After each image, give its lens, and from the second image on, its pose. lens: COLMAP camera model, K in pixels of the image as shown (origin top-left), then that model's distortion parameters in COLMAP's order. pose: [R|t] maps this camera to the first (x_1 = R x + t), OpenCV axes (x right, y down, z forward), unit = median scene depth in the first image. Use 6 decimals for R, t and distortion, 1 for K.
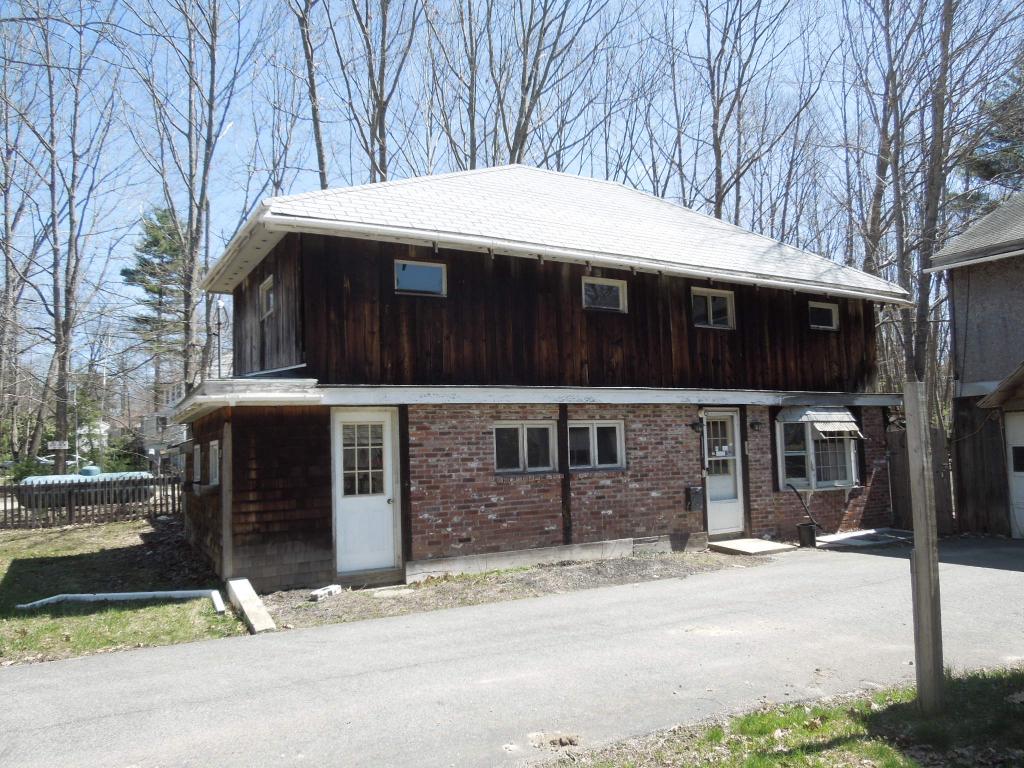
lens RADIAL K [[774.2, 0, 513.0], [0, 774.2, 385.5], [0, 0, 1]] dist [-0.006292, -0.000093]
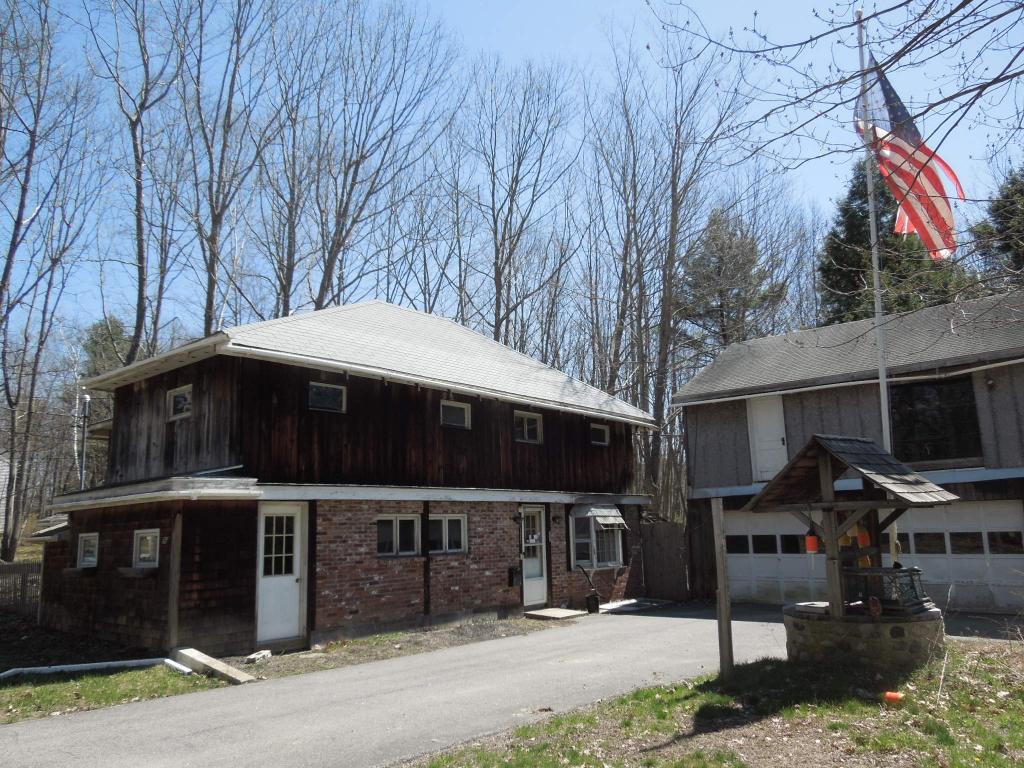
lens RADIAL K [[774.2, 0, 511.7], [0, 774.2, 386.8], [0, 0, 1]] dist [-0.006292, -0.000093]
pose [[0.940504, 0.064941, 0.333518, -0.229908], [-0.026813, 0.992689, -0.117681, -0.015001], [-0.338723, 0.101737, 0.935370, -0.236179]]
